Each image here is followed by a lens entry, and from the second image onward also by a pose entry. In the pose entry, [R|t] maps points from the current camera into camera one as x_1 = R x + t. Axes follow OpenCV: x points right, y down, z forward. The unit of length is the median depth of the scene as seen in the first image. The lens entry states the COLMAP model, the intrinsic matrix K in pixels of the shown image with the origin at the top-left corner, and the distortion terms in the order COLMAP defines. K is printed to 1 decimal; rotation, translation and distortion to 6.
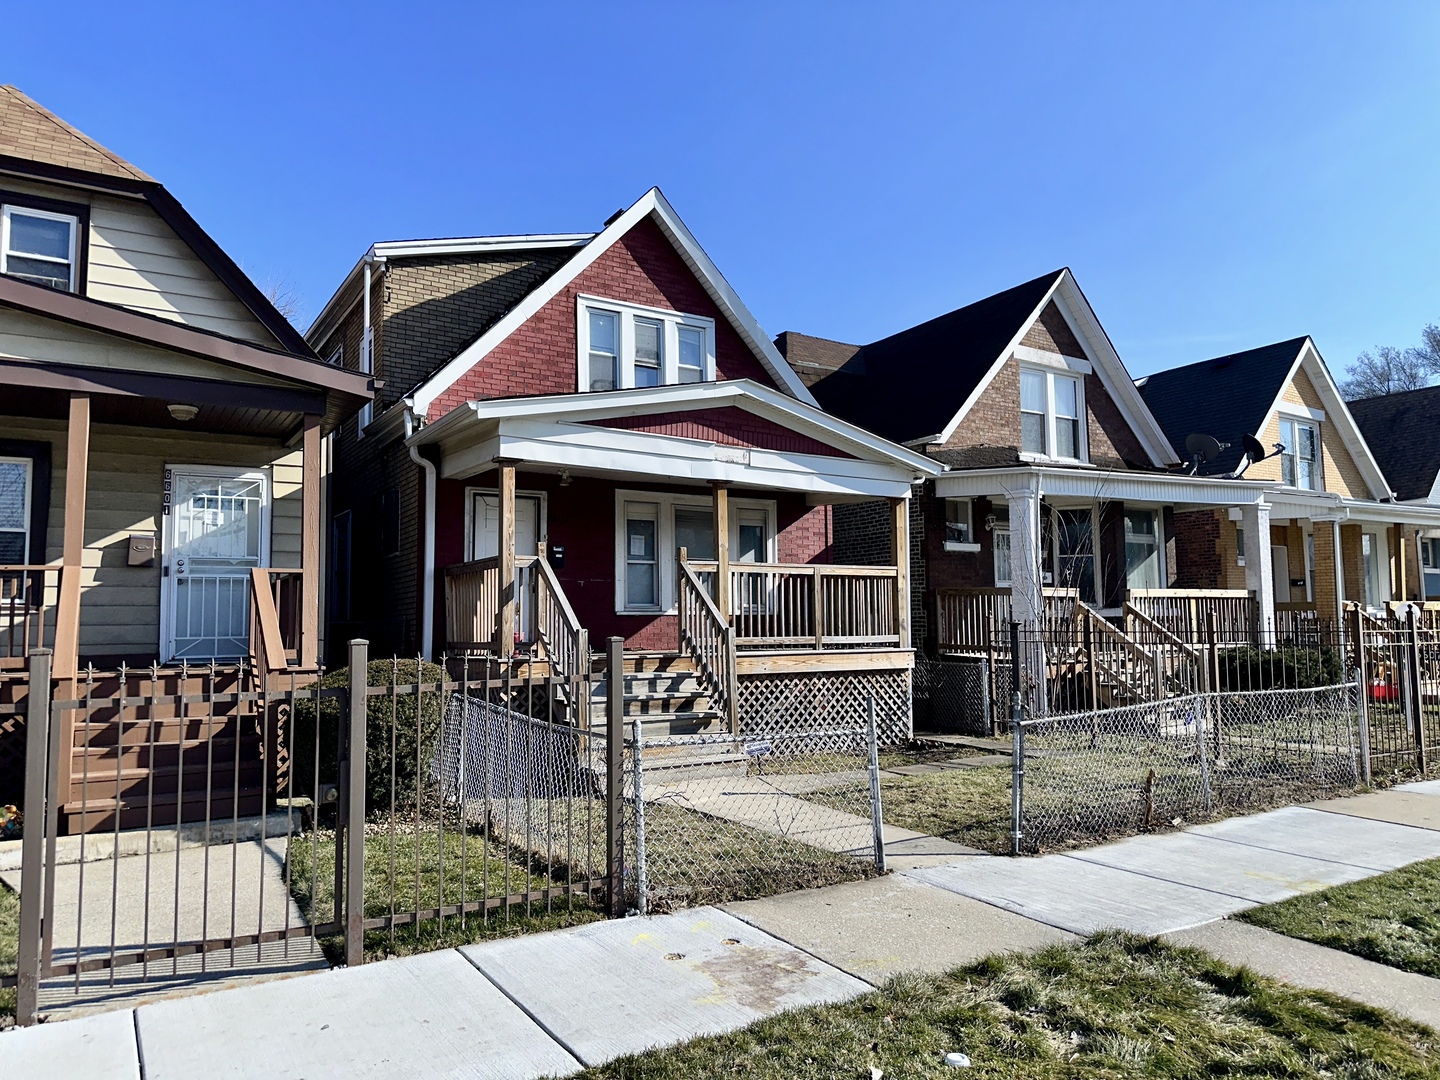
lens RADIAL K [[1007.4, 0, 723.9], [0, 1007.4, 546.3], [0, 0, 1]] dist [0.054130, -0.059714]
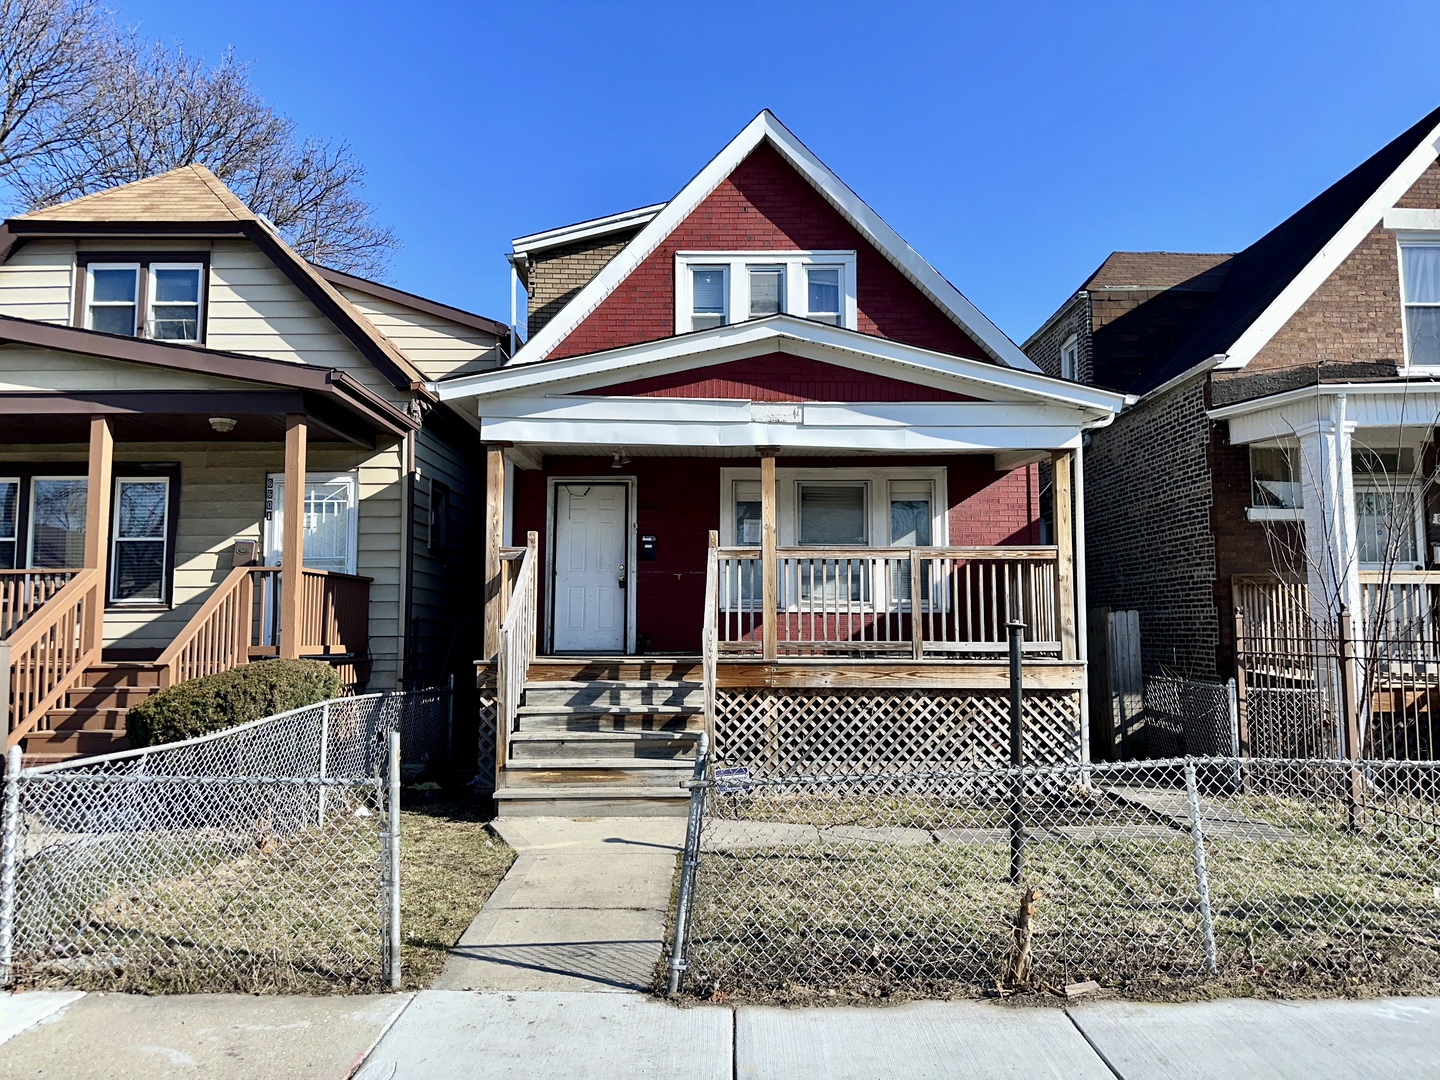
lens RADIAL K [[995.0, 0, 688.2], [0, 995.0, 537.1], [0, 0, 1]] dist [0.136089, -0.224534]
pose [[0.844779, -0.038626, -0.533719, 0.347949], [0.035575, 0.999239, -0.016007, 0.017280], [0.533931, -0.005465, 0.845510, 0.270801]]
